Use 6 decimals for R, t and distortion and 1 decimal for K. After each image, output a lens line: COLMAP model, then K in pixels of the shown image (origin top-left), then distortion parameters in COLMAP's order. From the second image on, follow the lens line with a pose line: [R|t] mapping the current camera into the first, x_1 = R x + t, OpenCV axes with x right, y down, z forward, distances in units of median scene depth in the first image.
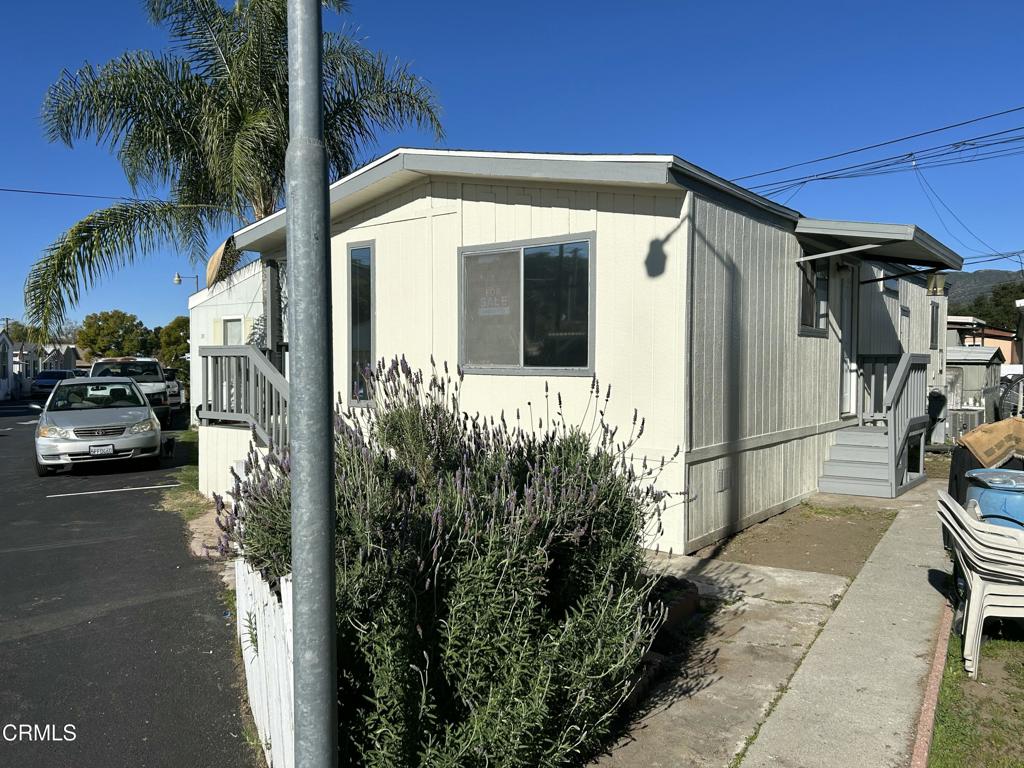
lens RADIAL K [[777.8, 0, 515.7], [0, 777.8, 385.7], [0, 0, 1]] dist [0.043899, -0.050063]
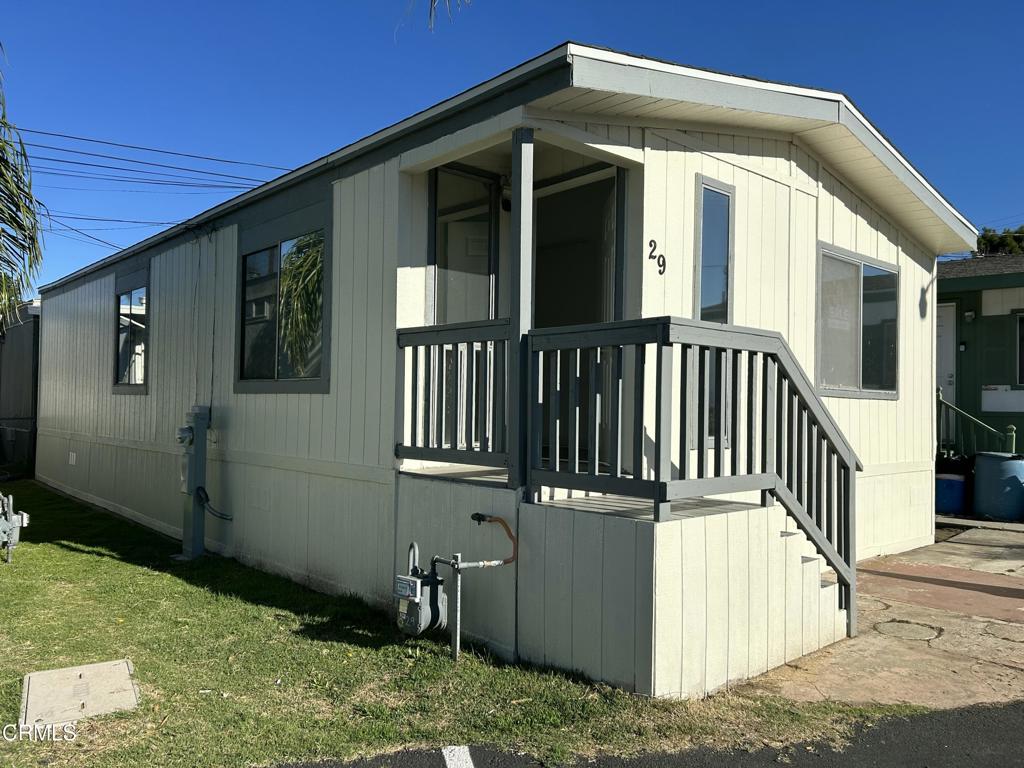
lens RADIAL K [[777.8, 0, 510.9], [0, 777.8, 387.3], [0, 0, 1]] dist [0.043899, -0.050063]
pose [[0.182592, 0.022984, 0.982920, -0.950219], [0.013233, 0.999579, -0.025832, -0.007093], [-0.983100, 0.017724, 0.182211, 1.191392]]
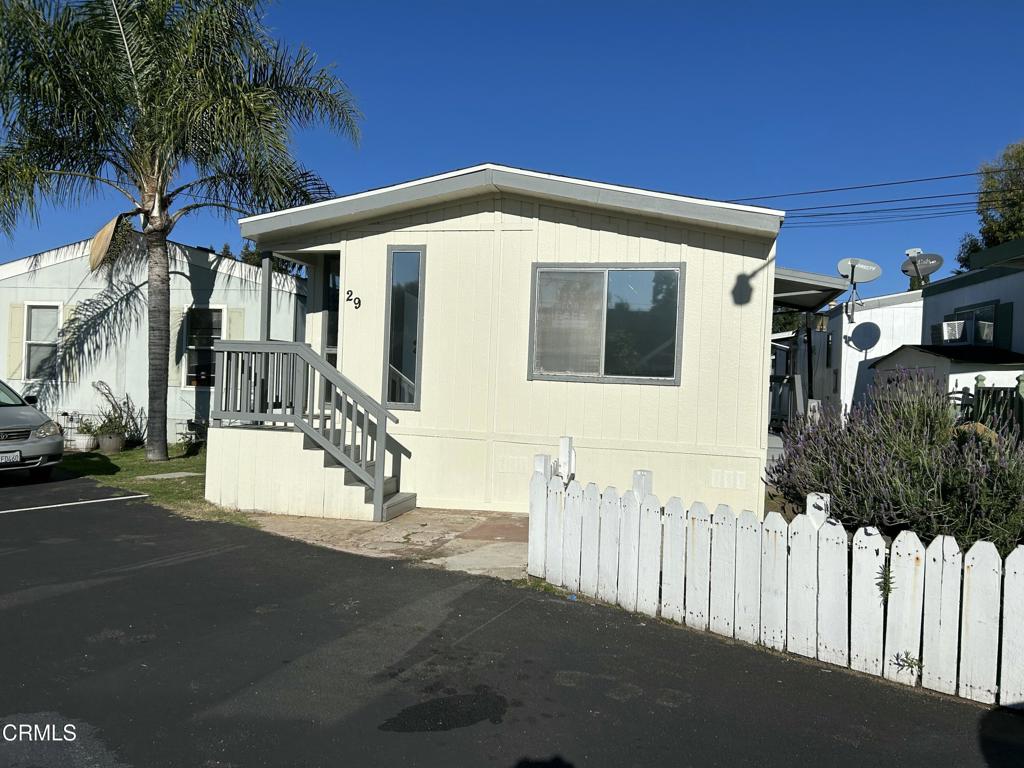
lens RADIAL K [[777.8, 0, 508.7], [0, 777.8, 382.6], [0, 0, 1]] dist [0.043899, -0.050063]
pose [[0.911565, 0.027520, 0.410233, -0.553227], [-0.021109, 0.999574, -0.020151, 0.011821], [-0.410613, 0.009709, 0.911758, 0.031098]]
